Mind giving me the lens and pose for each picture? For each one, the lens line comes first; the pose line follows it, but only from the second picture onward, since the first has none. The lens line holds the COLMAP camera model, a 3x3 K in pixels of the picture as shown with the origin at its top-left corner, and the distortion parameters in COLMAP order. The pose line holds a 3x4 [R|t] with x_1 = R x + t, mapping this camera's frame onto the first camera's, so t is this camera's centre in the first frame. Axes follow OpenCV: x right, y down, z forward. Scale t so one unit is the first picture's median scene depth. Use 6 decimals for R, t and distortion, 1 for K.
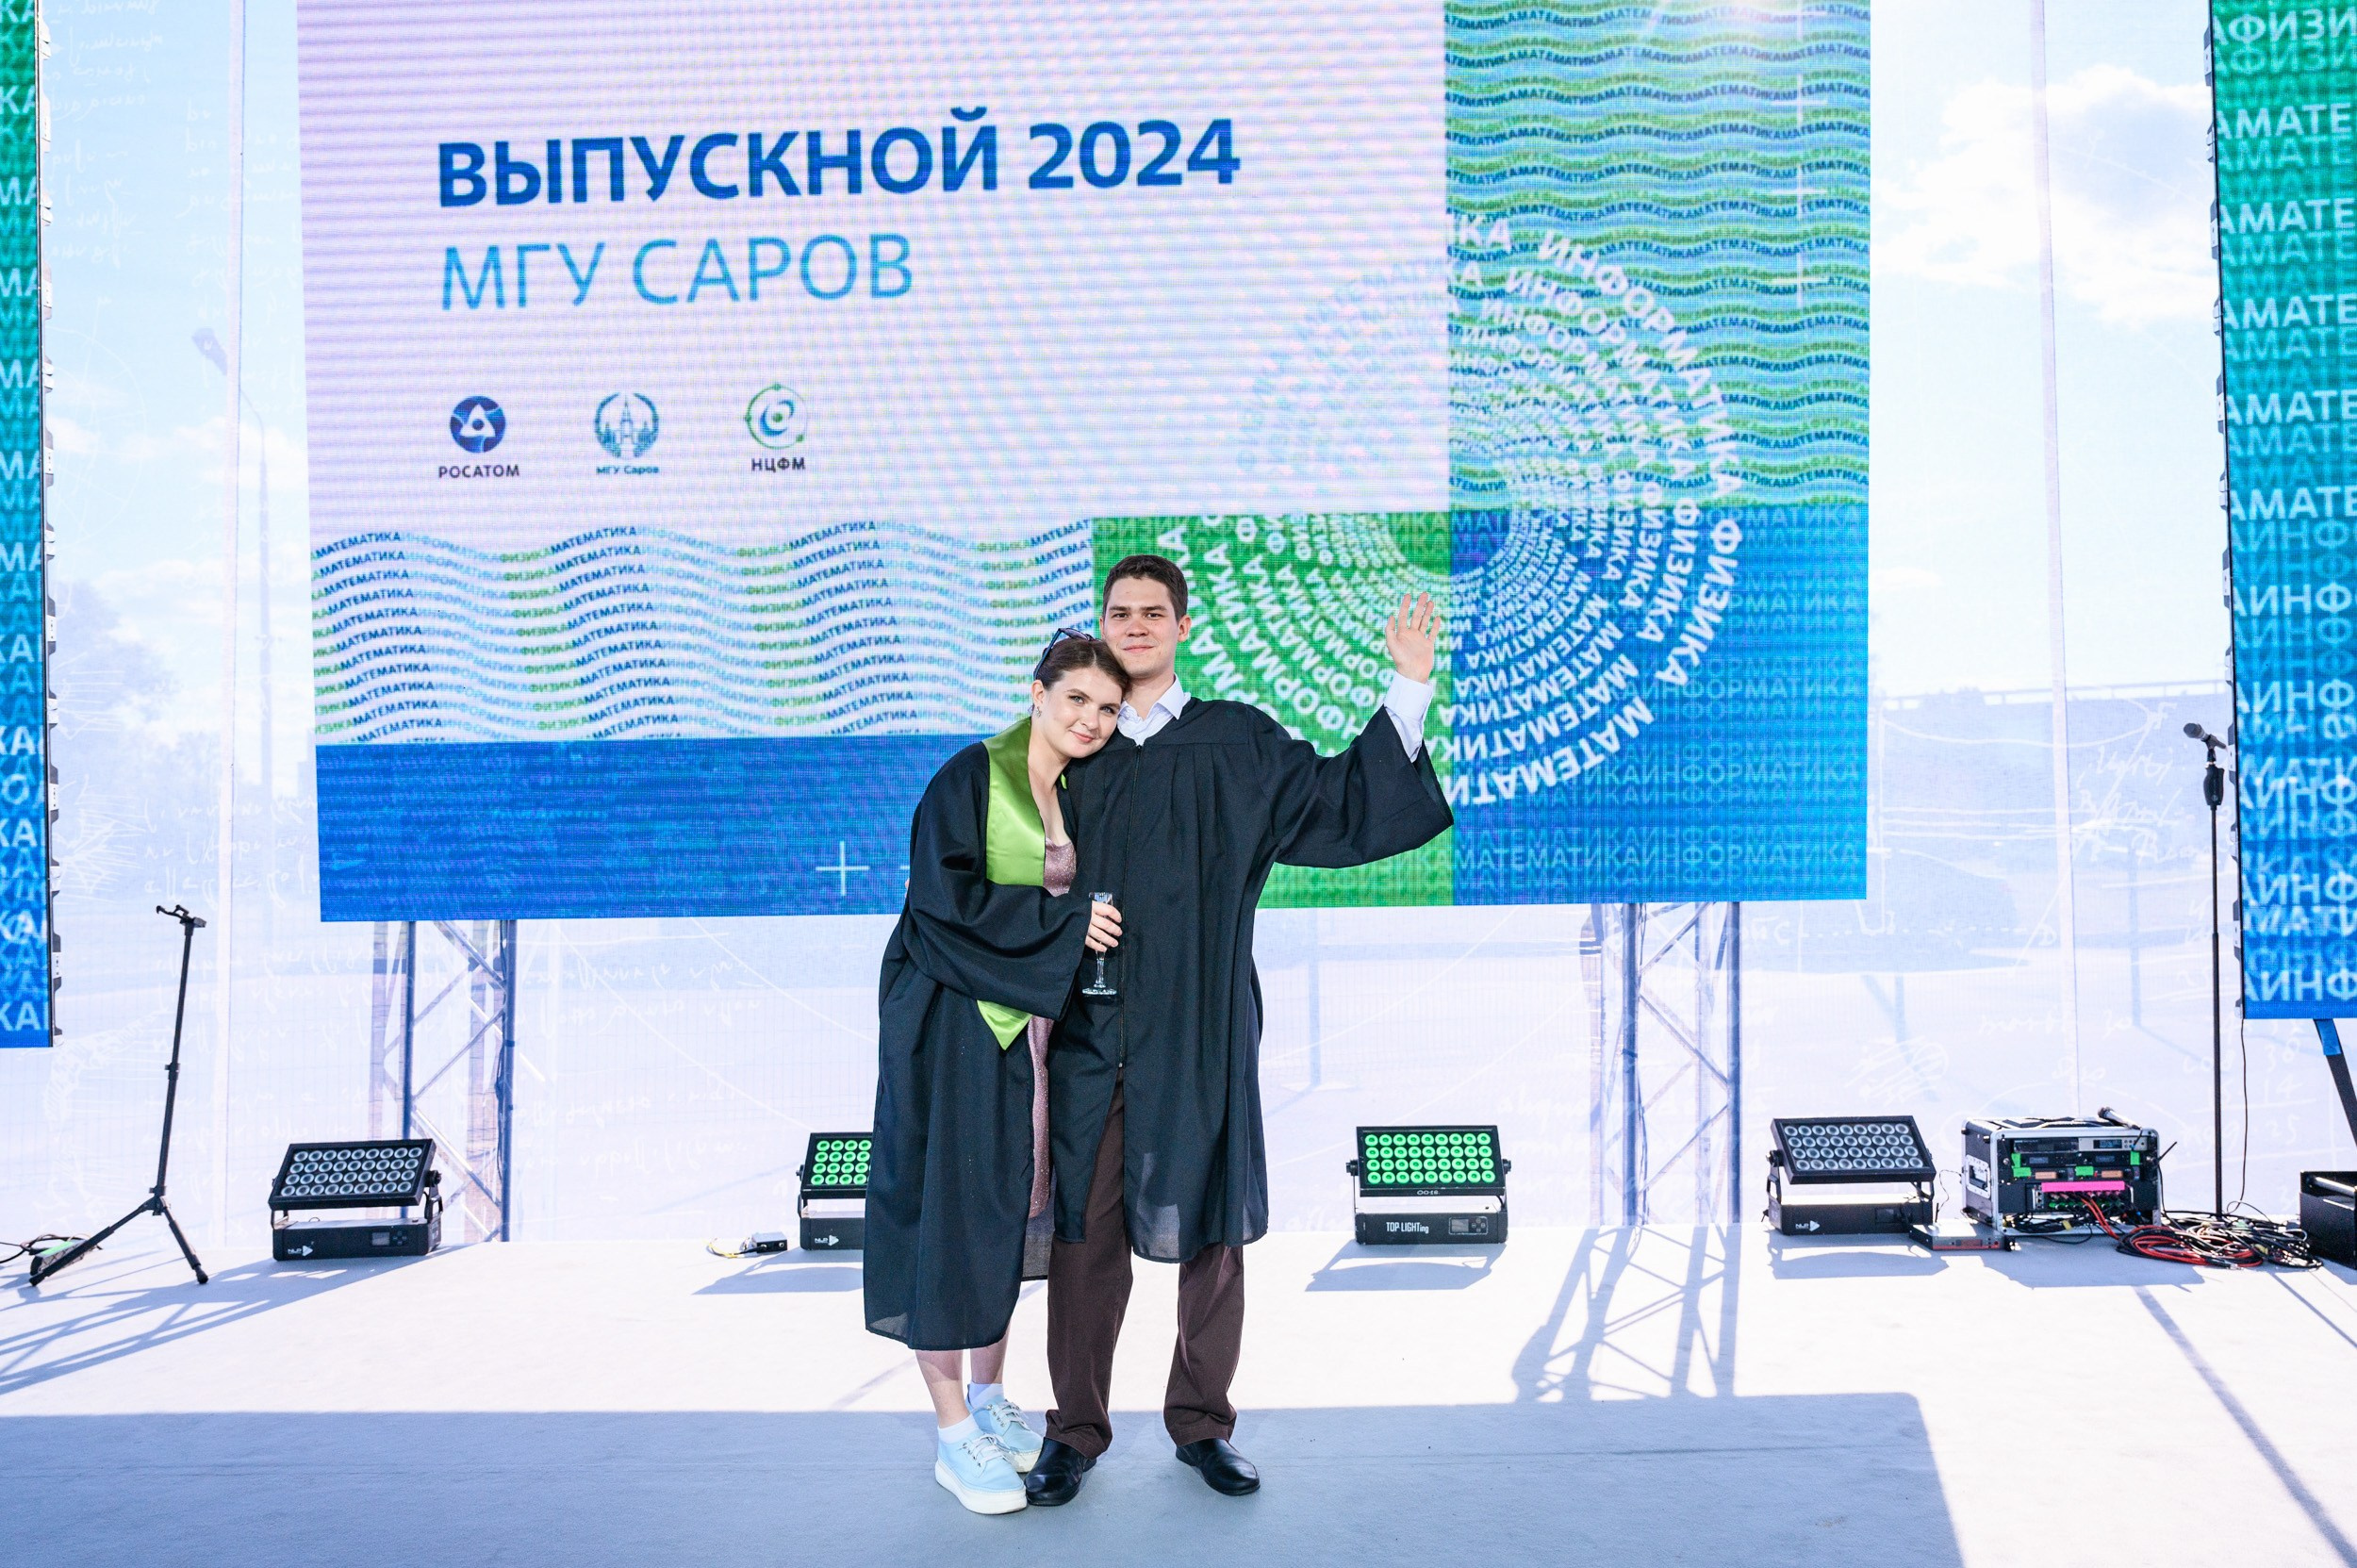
lens RADIAL K [[1724.8, 0, 1175.7], [0, 1724.8, 795.5], [0, 0, 1]] dist [-0.006502, -0.000501]
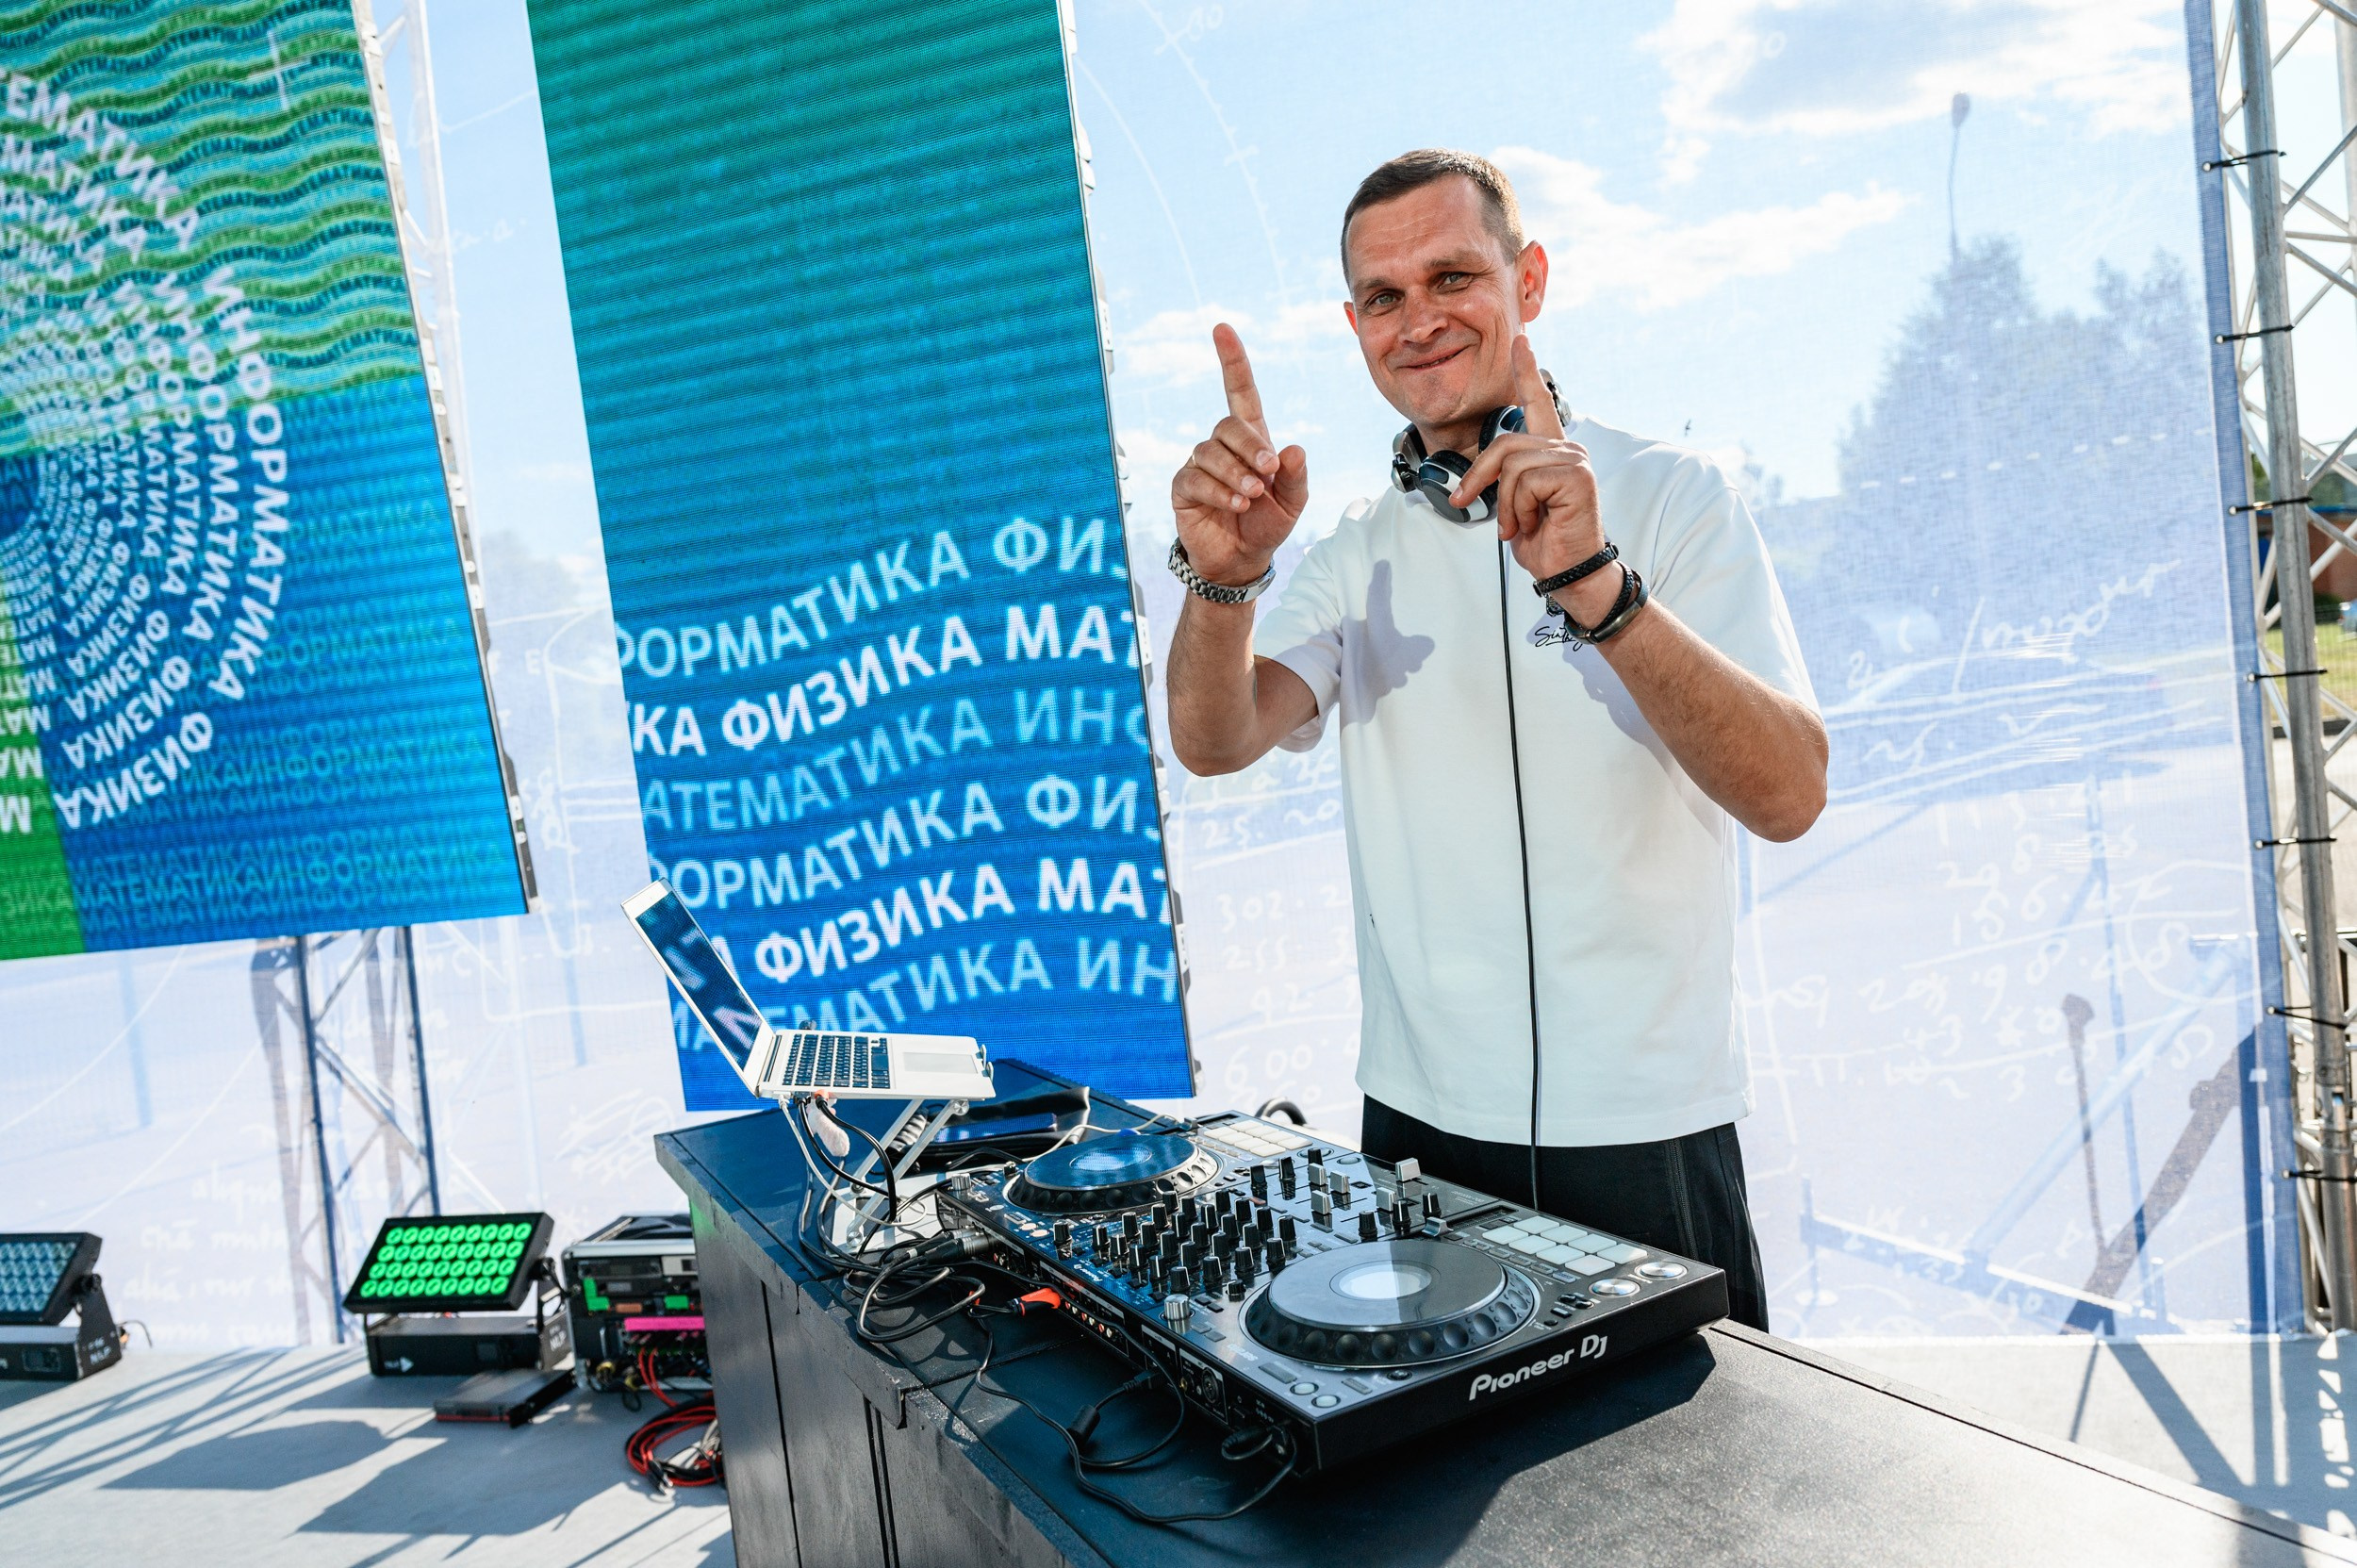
lens RADIAL K [[1574.8, 0, 1179.0], [0, 1574.8, 794.7], [0, 0, 1]] dist [-0.003285, 0.005317]
pose [[0.964106, -0.080466, -0.253033, 0.859943], [0.102273, 0.991983, 0.074225, -0.011992], [0.245032, -0.097439, 0.964606, 0.432438]]
